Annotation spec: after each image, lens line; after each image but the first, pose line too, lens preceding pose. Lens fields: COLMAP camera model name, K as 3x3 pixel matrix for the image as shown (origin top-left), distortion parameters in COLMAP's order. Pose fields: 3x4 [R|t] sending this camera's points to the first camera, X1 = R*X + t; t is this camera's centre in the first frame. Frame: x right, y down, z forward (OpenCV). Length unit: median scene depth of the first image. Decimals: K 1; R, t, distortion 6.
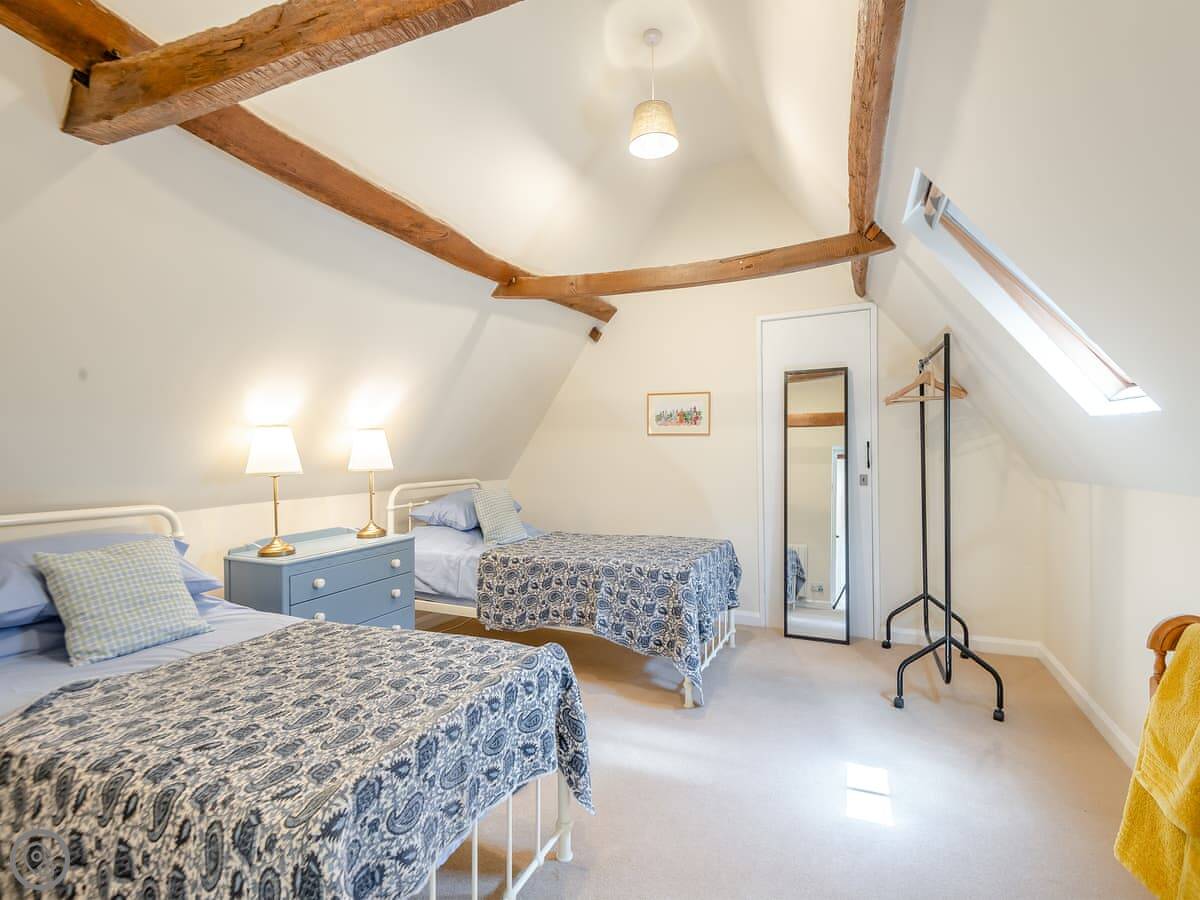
lens RADIAL K [[578.6, 0, 600.4], [0, 578.6, 445.7], [0, 0, 1]] dist [0.021653, -0.016273]
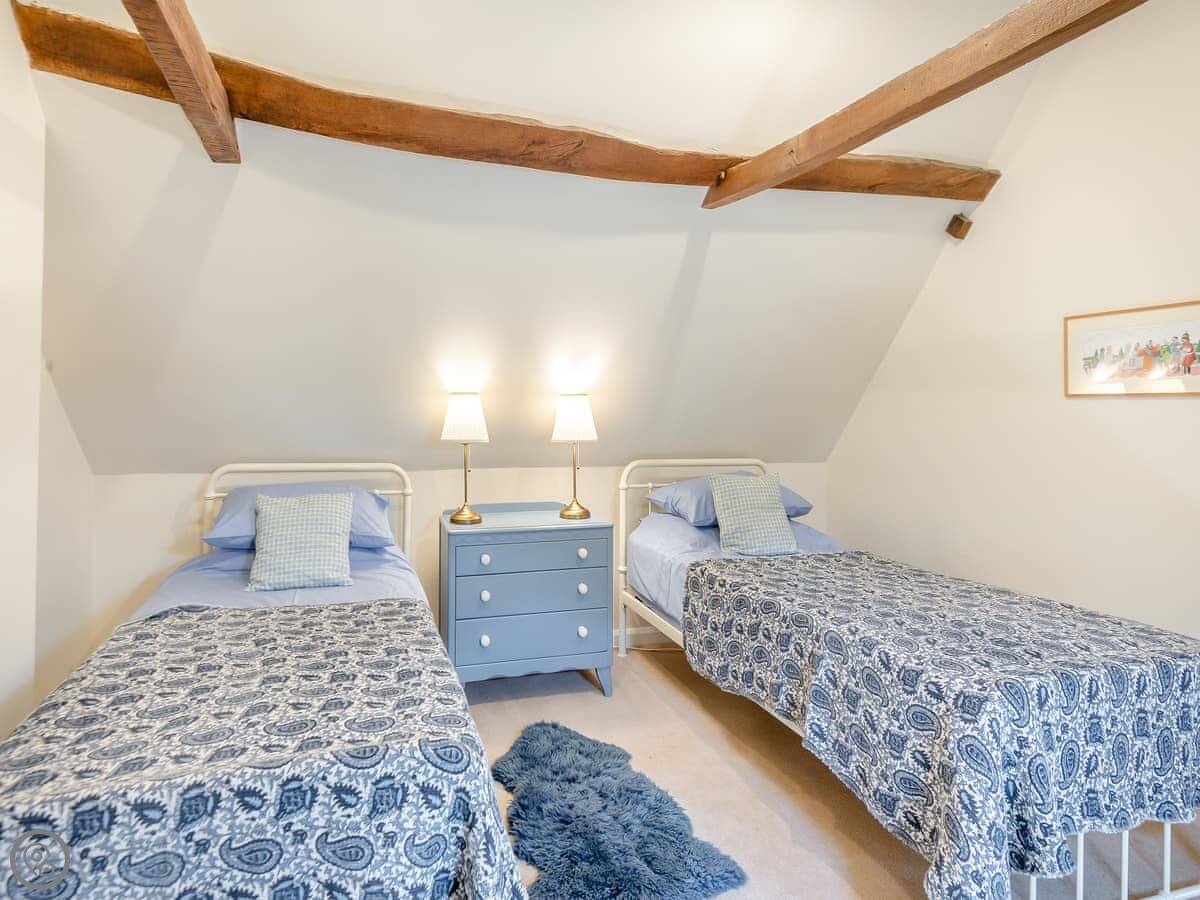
lens RADIAL K [[584.8, 0, 603.0], [0, 584.8, 408.1], [0, 0, 1]] dist [0.040593, -0.043359]
pose [[0.619247, -0.000638, -0.785196, 0.327616], [-0.006453, 0.999962, -0.005901, -0.003880], [0.785170, 0.008721, 0.619219, 0.479261]]
